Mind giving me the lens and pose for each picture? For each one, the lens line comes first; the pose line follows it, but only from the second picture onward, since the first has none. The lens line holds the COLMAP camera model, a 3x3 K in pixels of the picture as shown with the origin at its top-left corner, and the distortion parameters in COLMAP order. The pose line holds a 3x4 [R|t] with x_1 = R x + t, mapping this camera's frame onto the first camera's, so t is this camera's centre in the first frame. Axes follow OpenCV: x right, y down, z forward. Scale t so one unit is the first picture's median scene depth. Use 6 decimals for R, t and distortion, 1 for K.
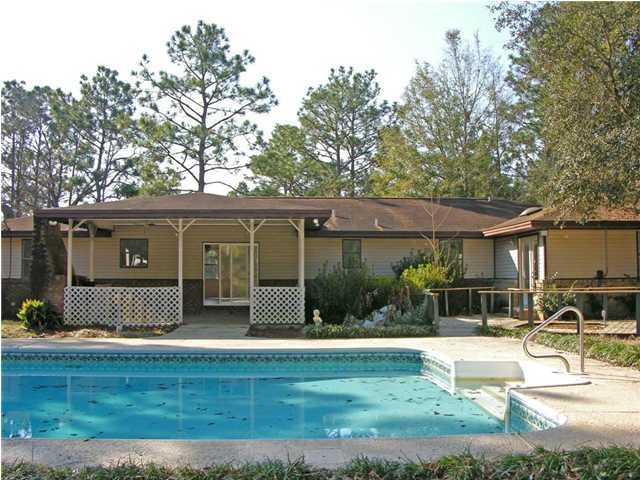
lens RADIAL K [[646.2, 0, 321.0], [0, 646.2, 257.3], [0, 0, 1]] dist [-0.078528, -0.001827]
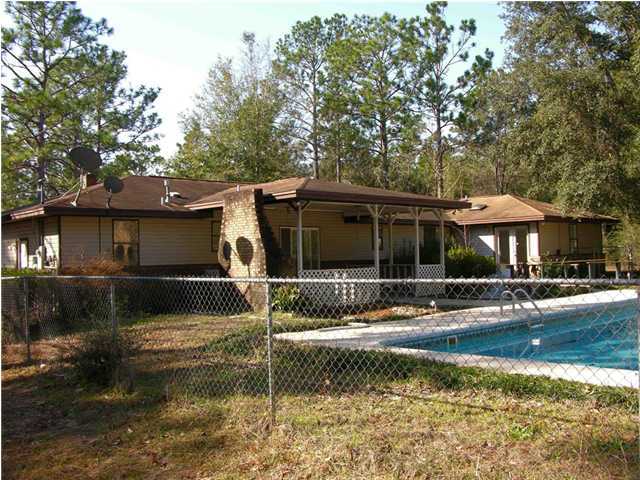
lens RADIAL K [[646.2, 0, 321.0], [0, 646.2, 257.3], [0, 0, 1]] dist [-0.078528, -0.001827]
pose [[0.778581, -0.017913, 0.627289, -0.436776], [0.002987, 0.999687, 0.024840, 0.000523], [-0.627537, -0.017467, 0.778391, 0.075899]]
